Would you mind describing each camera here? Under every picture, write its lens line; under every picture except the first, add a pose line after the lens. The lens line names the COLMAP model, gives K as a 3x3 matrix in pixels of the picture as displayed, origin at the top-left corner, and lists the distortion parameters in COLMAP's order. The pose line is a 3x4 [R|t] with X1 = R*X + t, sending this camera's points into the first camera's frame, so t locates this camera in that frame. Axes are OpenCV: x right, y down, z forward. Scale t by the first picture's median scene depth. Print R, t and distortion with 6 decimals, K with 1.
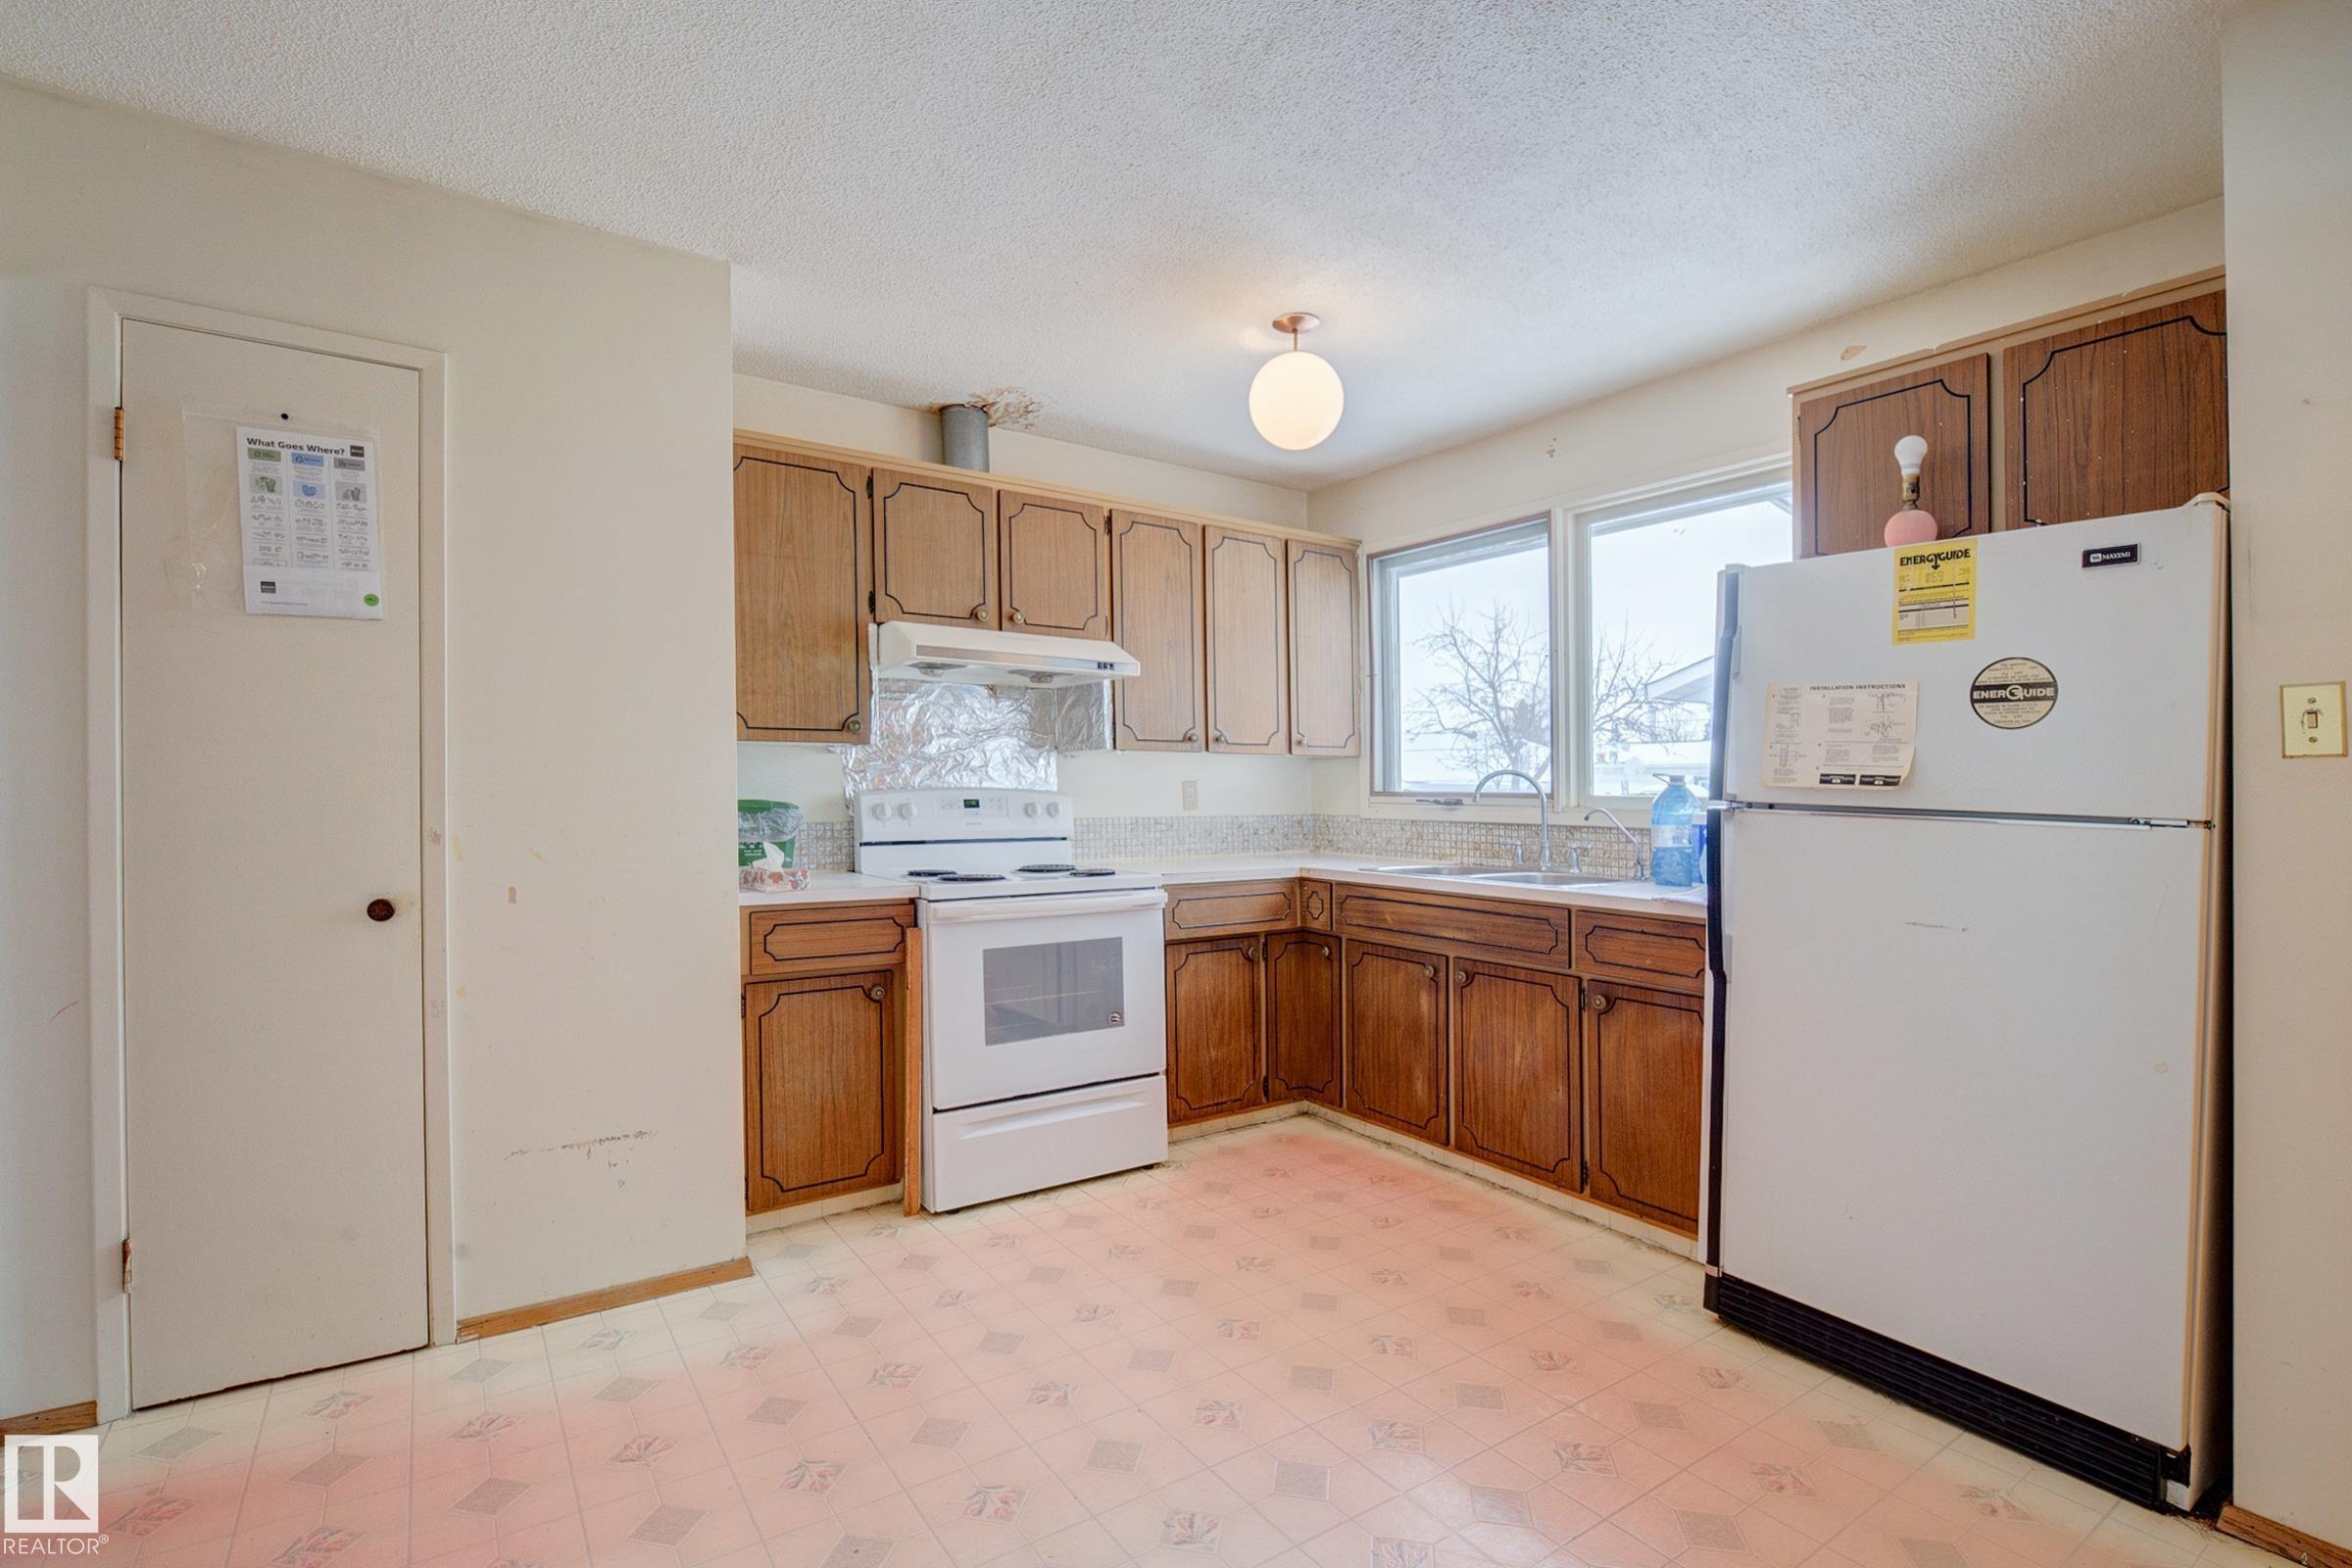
lens RADIAL K [[1077.9, 0, 1178.1], [0, 1077.9, 807.7], [0, 0, 1]] dist [-0.001865, -0.000431]
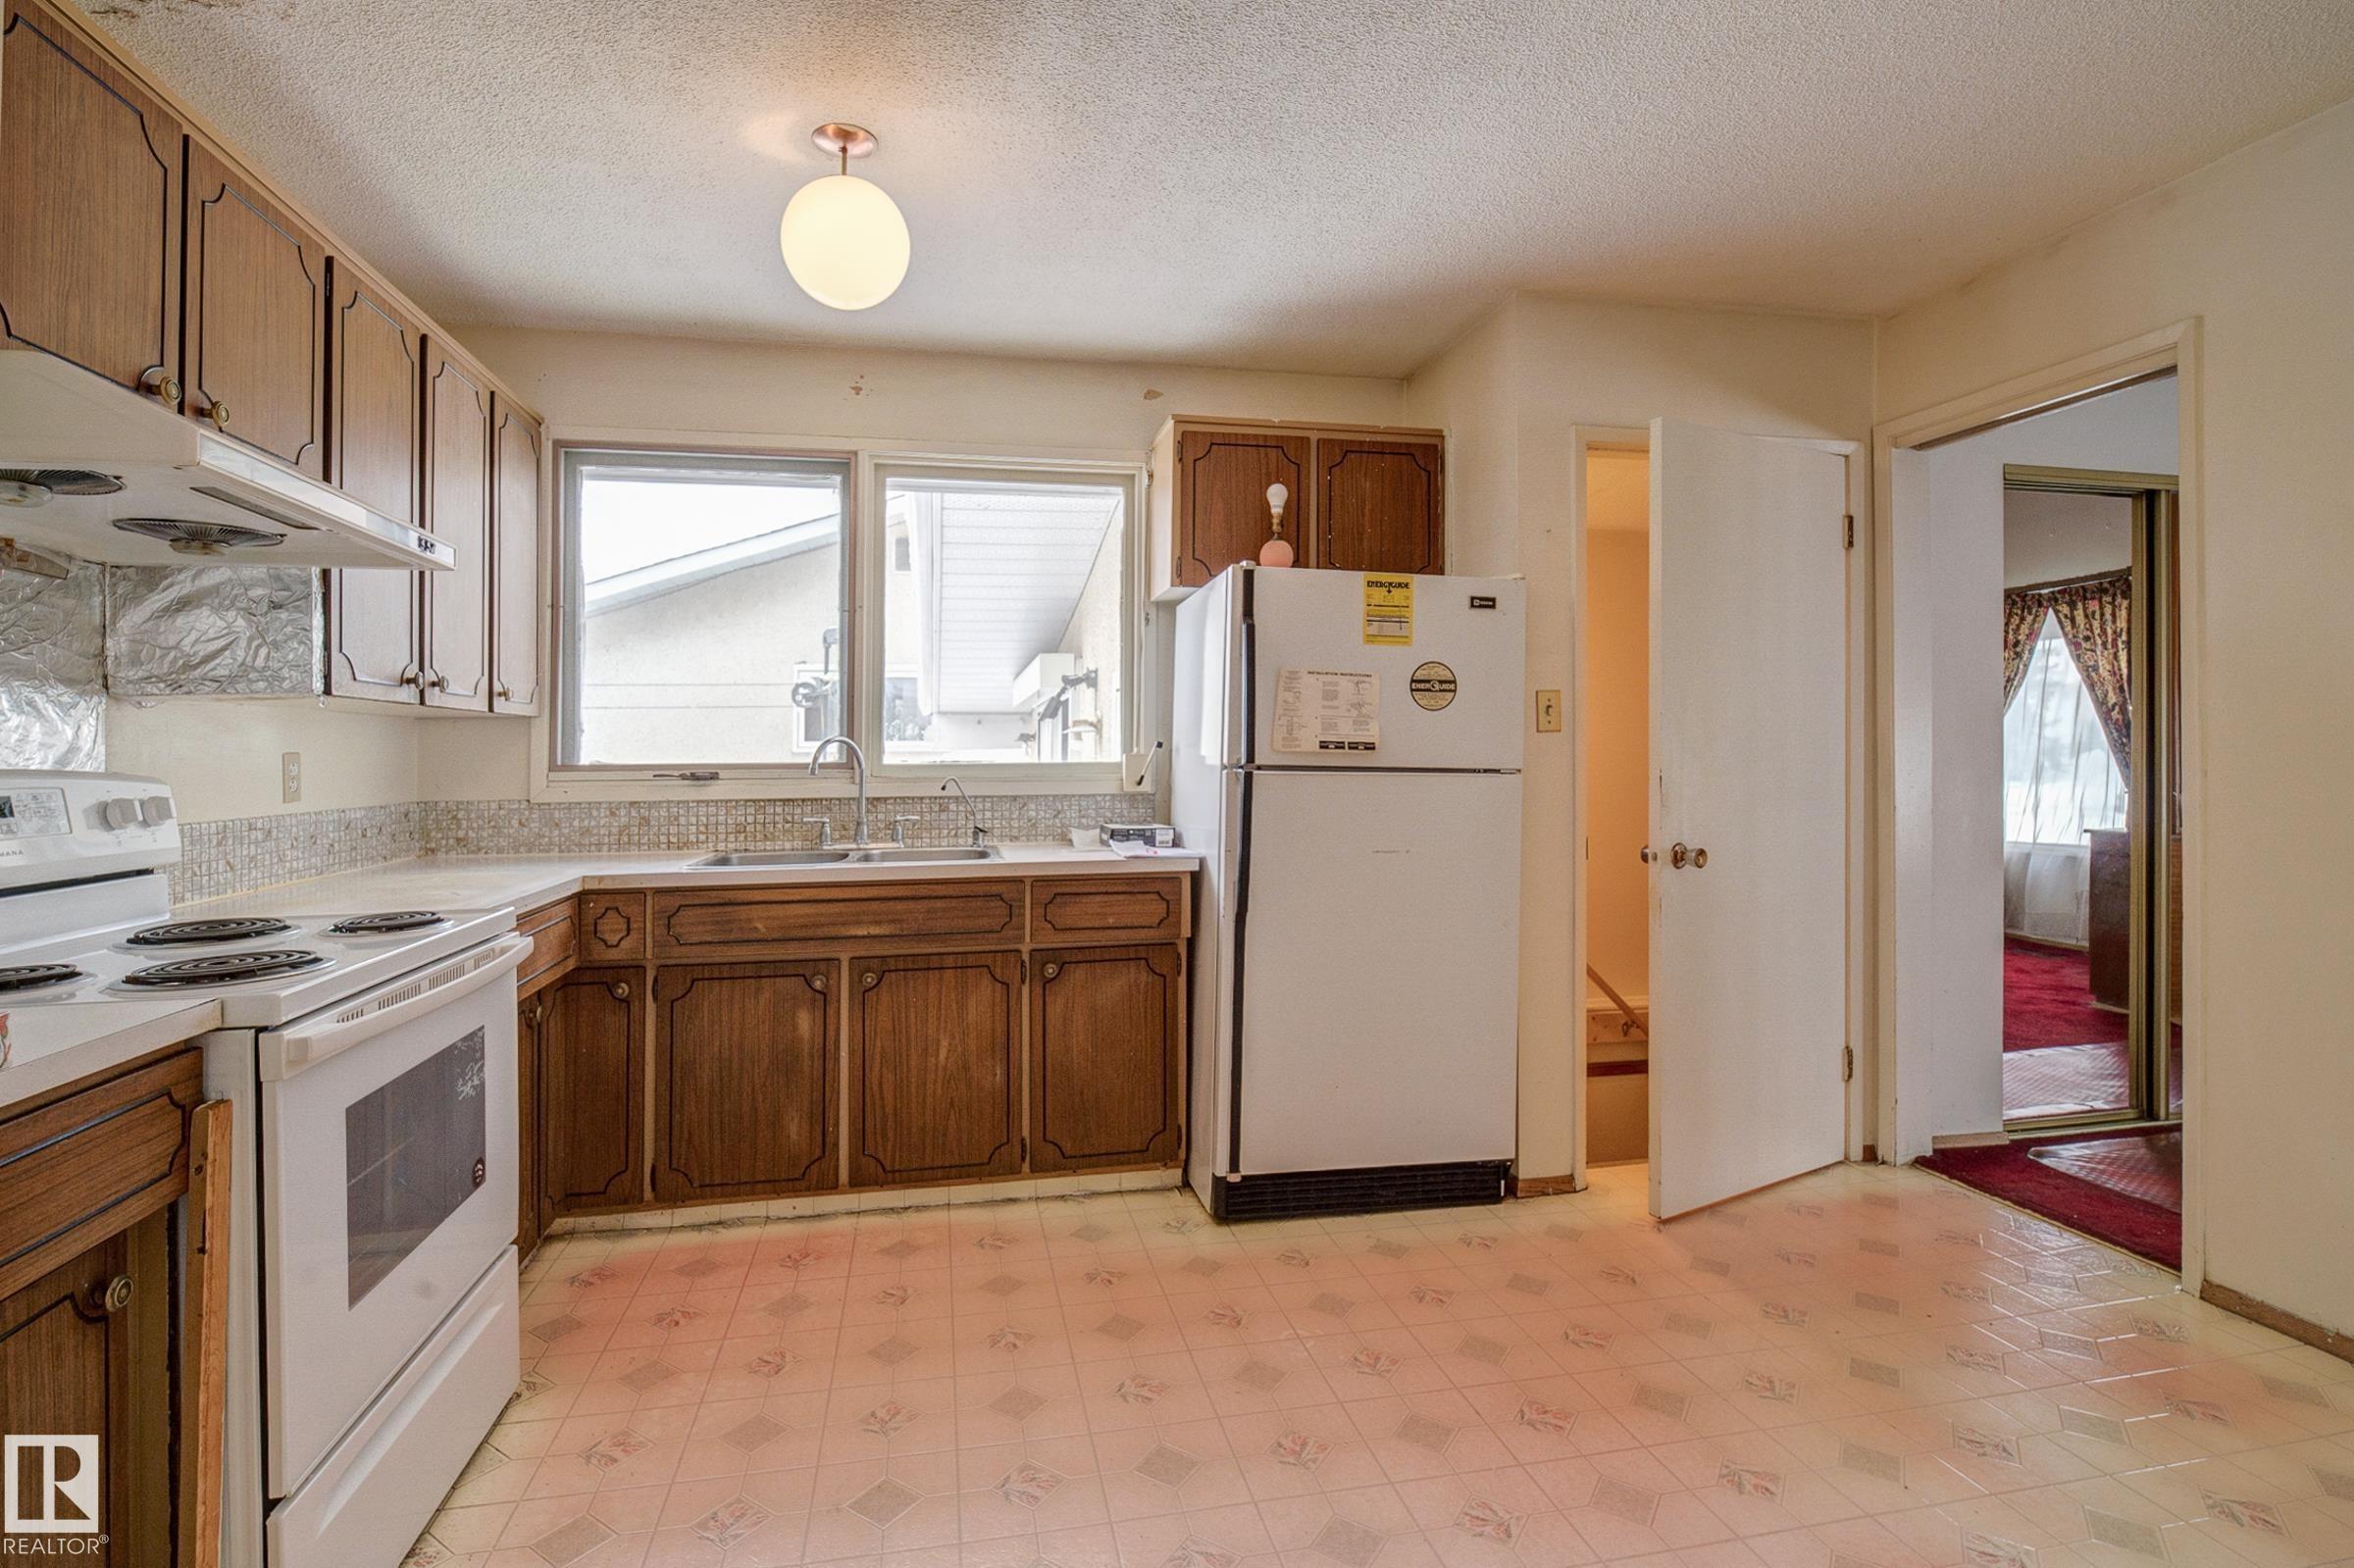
lens RADIAL K [[1105.6, 0, 1139.0], [0, 1105.6, 747.3], [0, 0, 1]] dist [-0.002020, -0.000161]
pose [[0.407233, -0.003498, 0.913318, -0.481565], [0.028514, 0.999554, -0.008885, -0.013298], [-0.912879, 0.029660, 0.407151, 0.478162]]
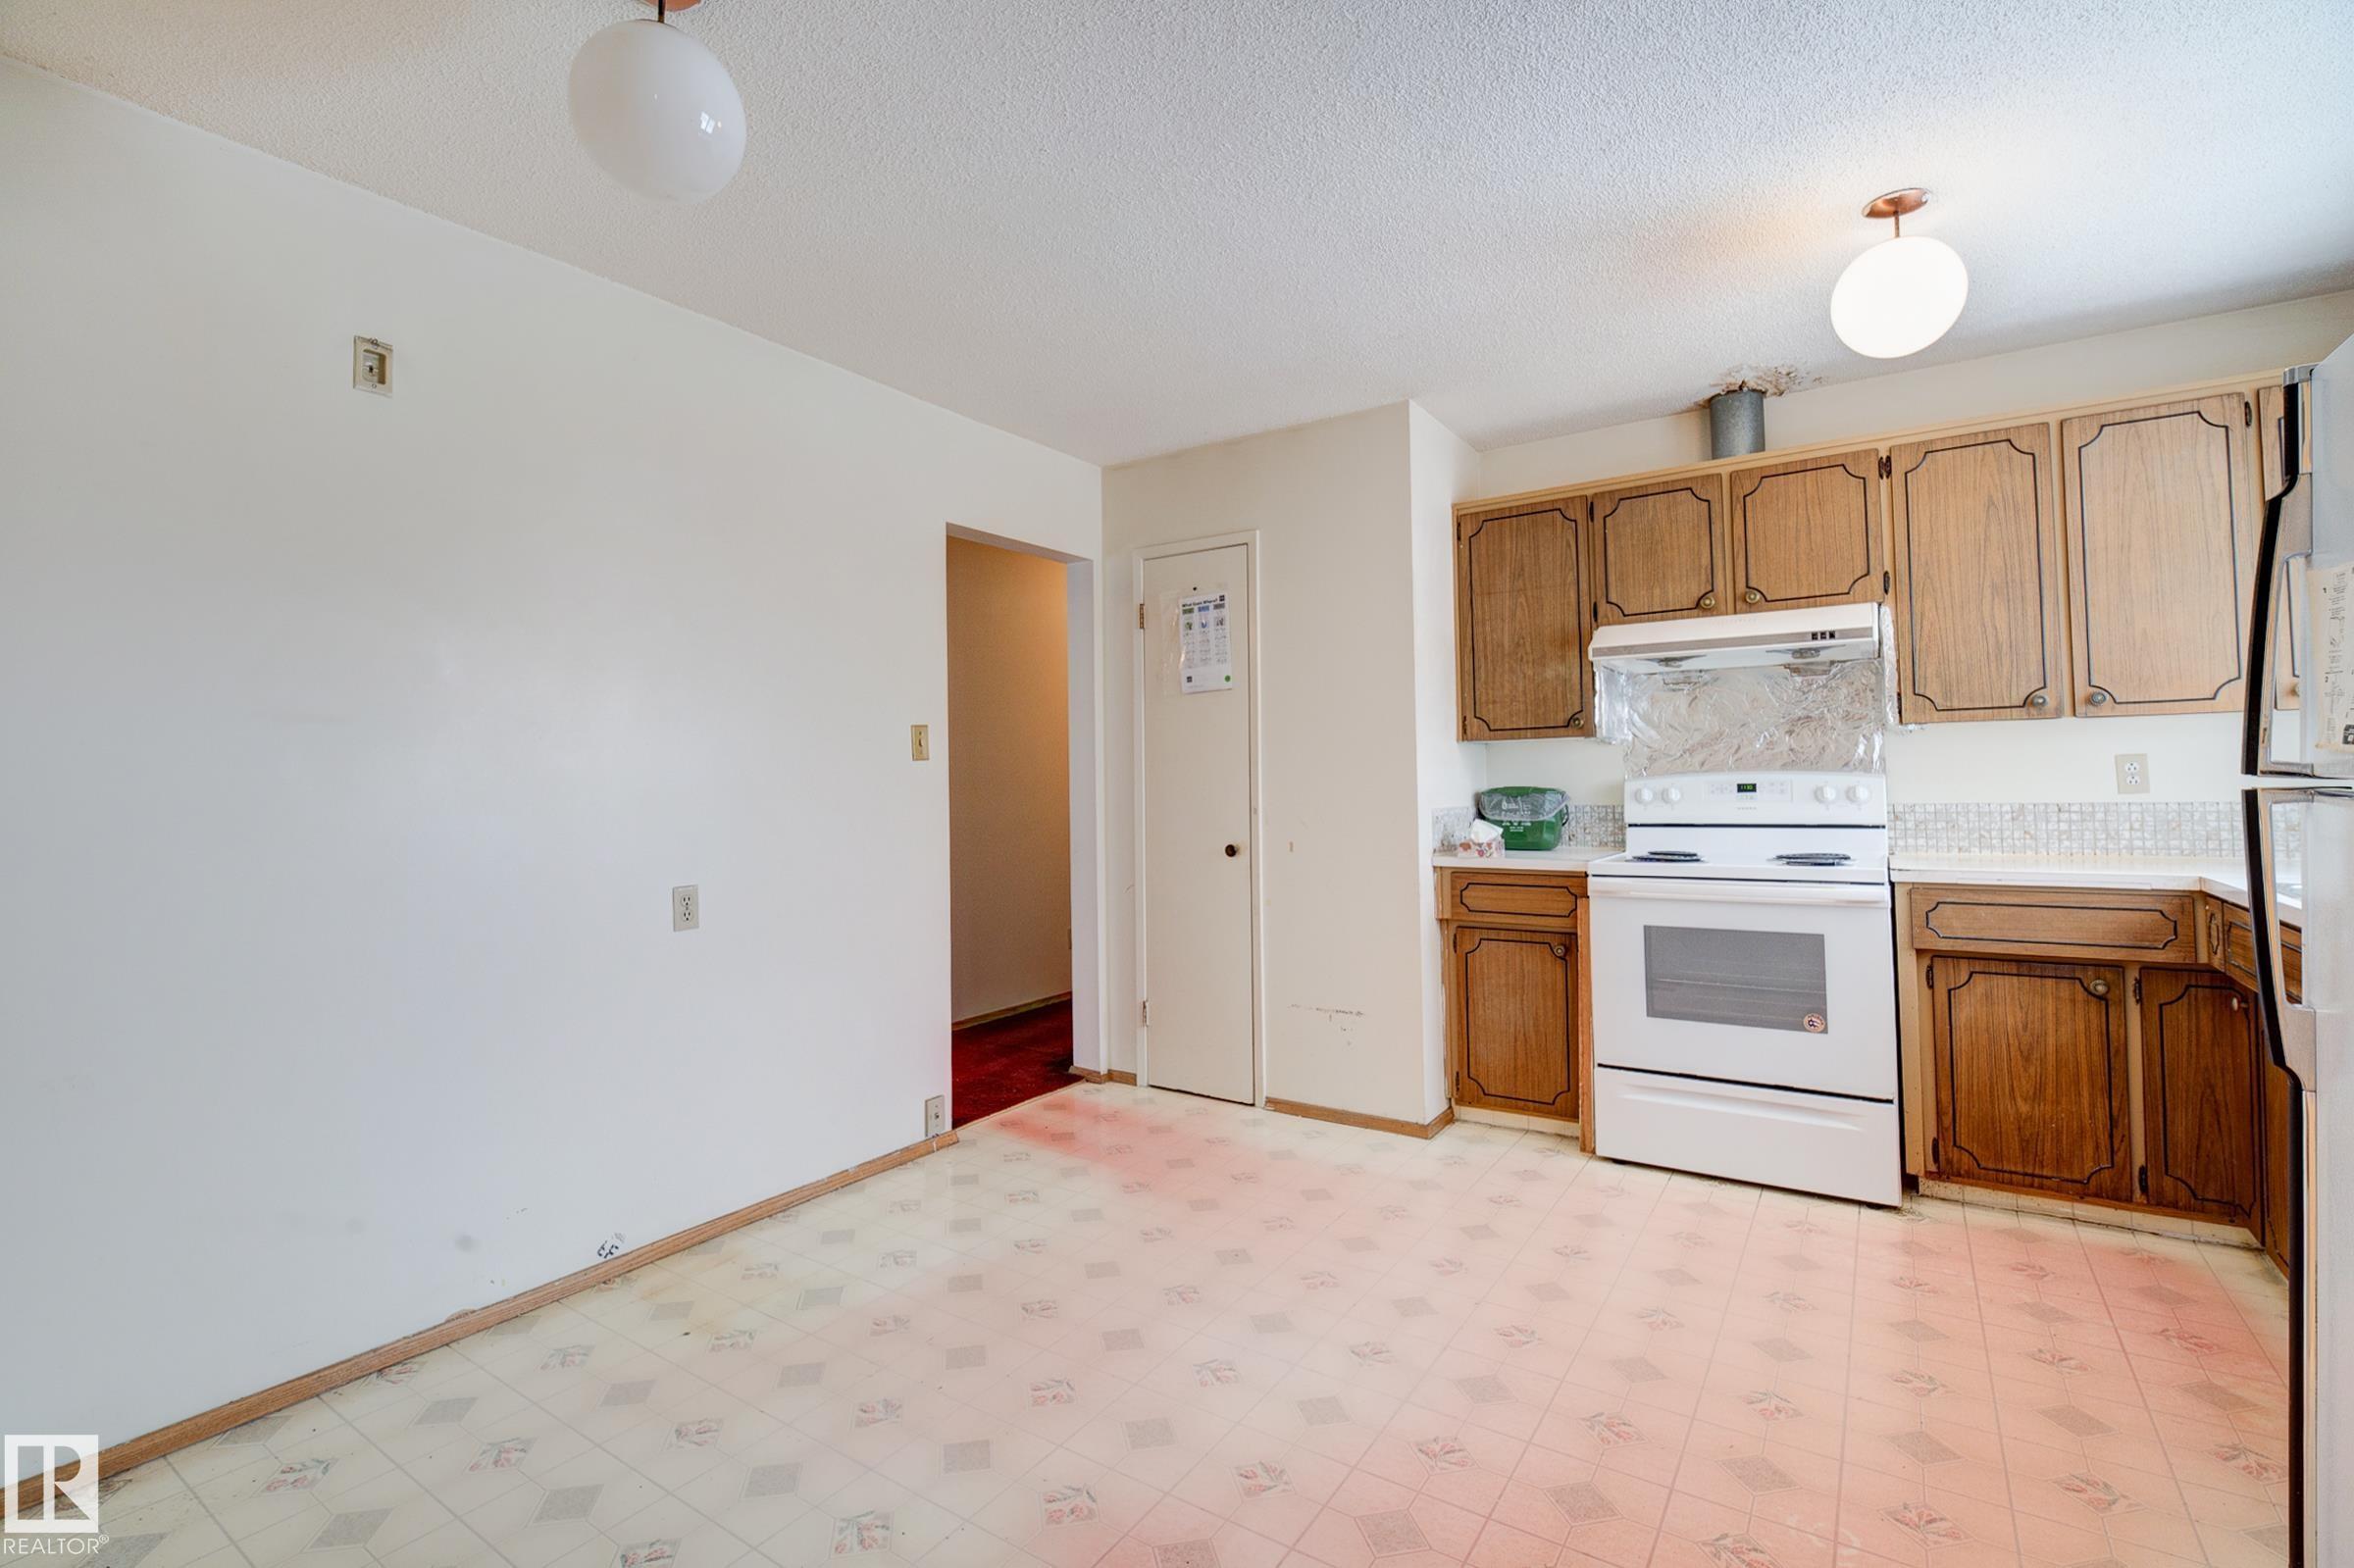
lens RADIAL K [[1090.5, 0, 1177.0], [0, 1090.5, 784.0], [0, 0, 1]] dist [-0.002713, -0.000362]
pose [[0.370438, -0.011425, -0.928787, 0.651035], [0.002109, 0.999932, -0.011459, 0.003463], [0.928855, 0.002286, 0.370437, 0.172990]]
